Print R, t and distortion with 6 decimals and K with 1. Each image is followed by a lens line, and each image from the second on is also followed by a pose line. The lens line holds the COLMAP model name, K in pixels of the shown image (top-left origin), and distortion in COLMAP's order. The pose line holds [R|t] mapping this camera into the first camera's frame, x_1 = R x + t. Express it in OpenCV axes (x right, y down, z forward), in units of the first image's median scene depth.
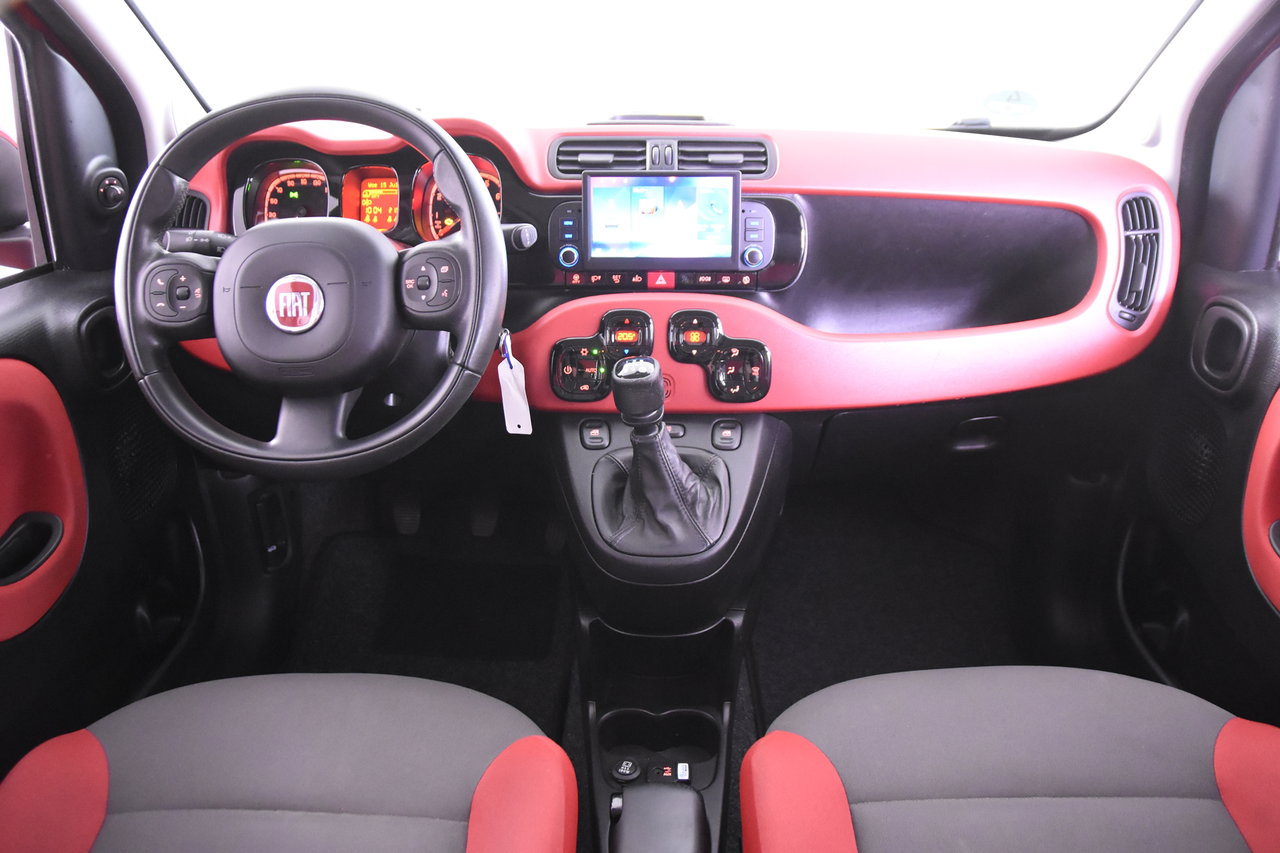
lens RADIAL K [[911.7, 0, 639.7], [0, 911.7, 422.9], [0, 0, 1]] dist [-0.045789, -0.000815]
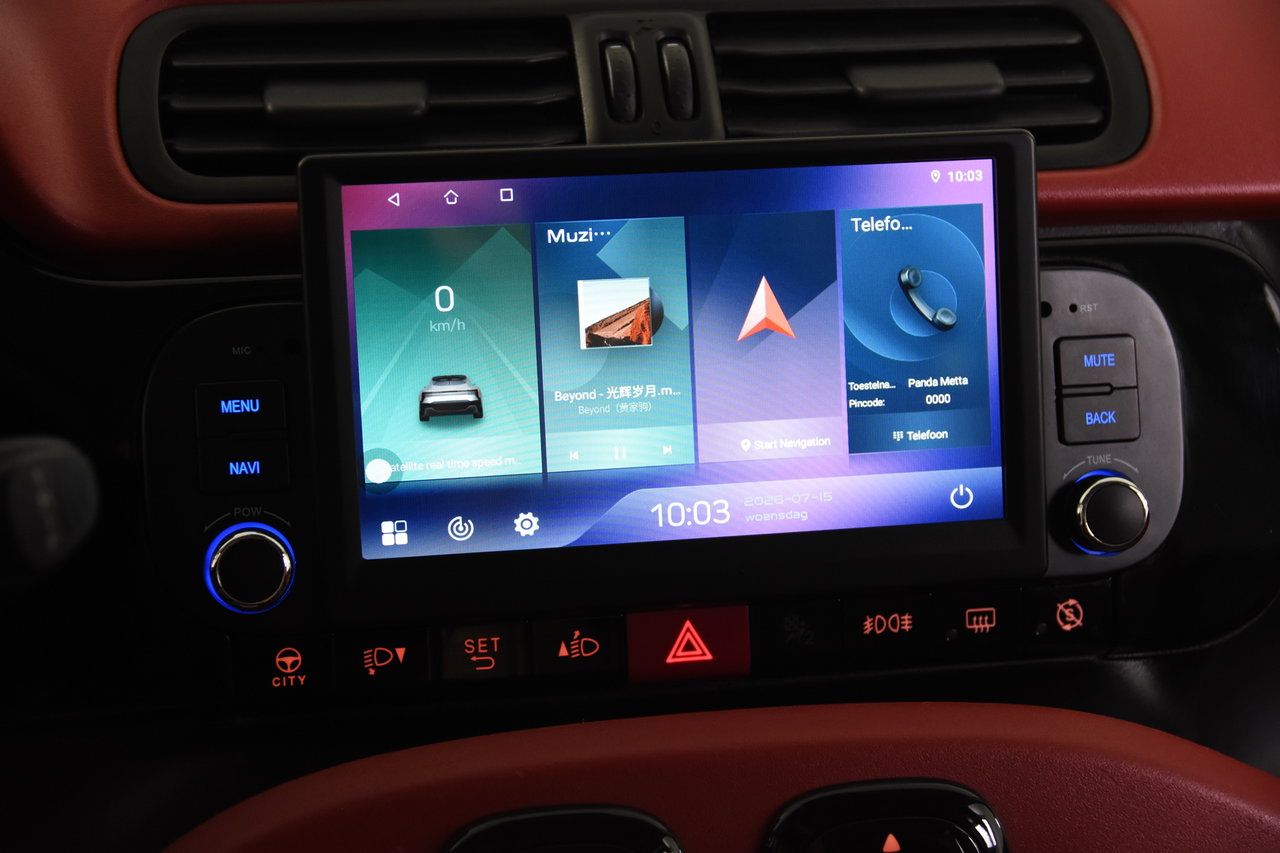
lens RADIAL K [[2272.0, 0, 637.6], [0, 2272.0, 426.8], [0, 0, 1]] dist [0.067876, 0.000000]
pose [[0.985947, -0.055586, 0.157537, -0.069894], [0.080619, 0.984260, -0.157269, -0.124784], [-0.146316, 0.167759, 0.974909, 0.476904]]
